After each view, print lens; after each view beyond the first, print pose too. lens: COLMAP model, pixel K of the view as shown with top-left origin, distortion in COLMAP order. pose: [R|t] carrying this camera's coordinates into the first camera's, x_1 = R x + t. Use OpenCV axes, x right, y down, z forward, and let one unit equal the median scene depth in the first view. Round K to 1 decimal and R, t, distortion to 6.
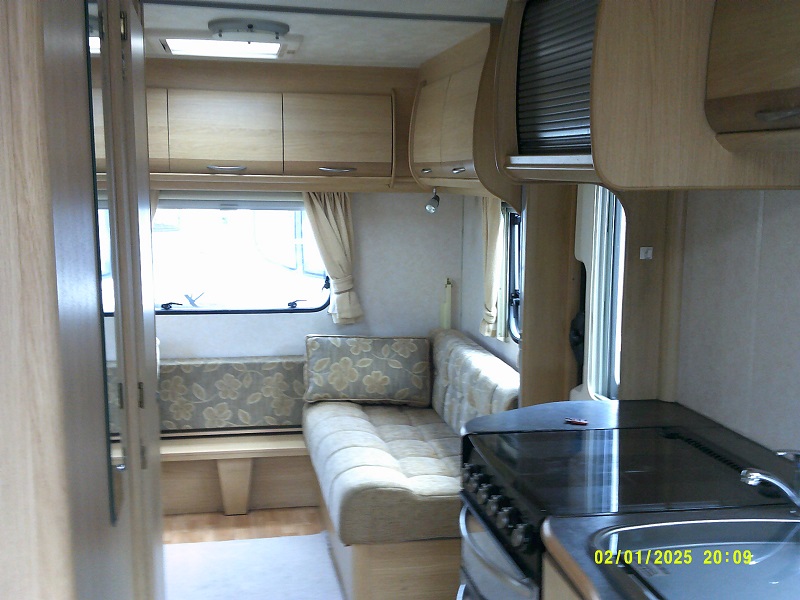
lens RADIAL K [[890.7, 0, 399.4], [0, 890.7, 328.3], [0, 0, 1]] dist [0.163667, -0.461761]
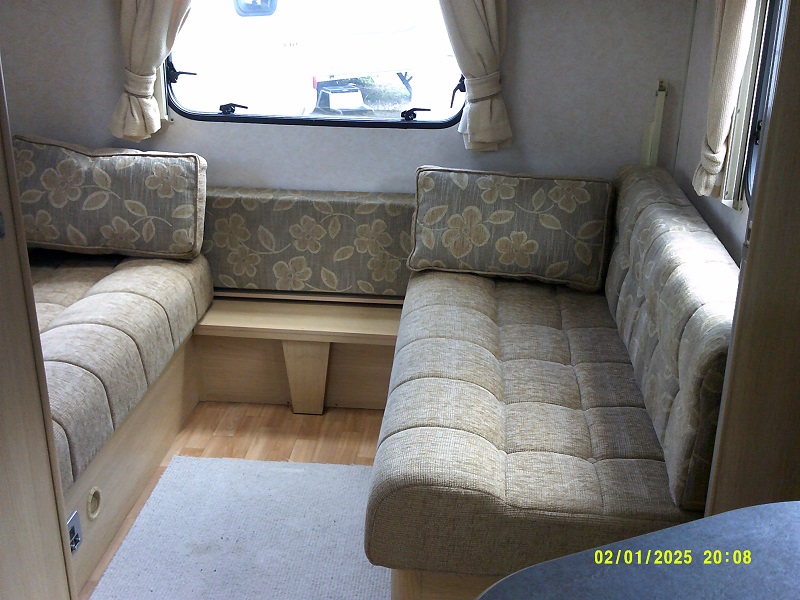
lens RADIAL K [[890.7, 0, 399.4], [0, 890.7, 328.3], [0, 0, 1]] dist [0.163667, -0.461761]
pose [[0.961339, 0.110359, -0.252286, 0.061258], [-0.047236, 0.968688, 0.243748, -0.036948], [0.271286, -0.222408, 0.936450, 0.358108]]
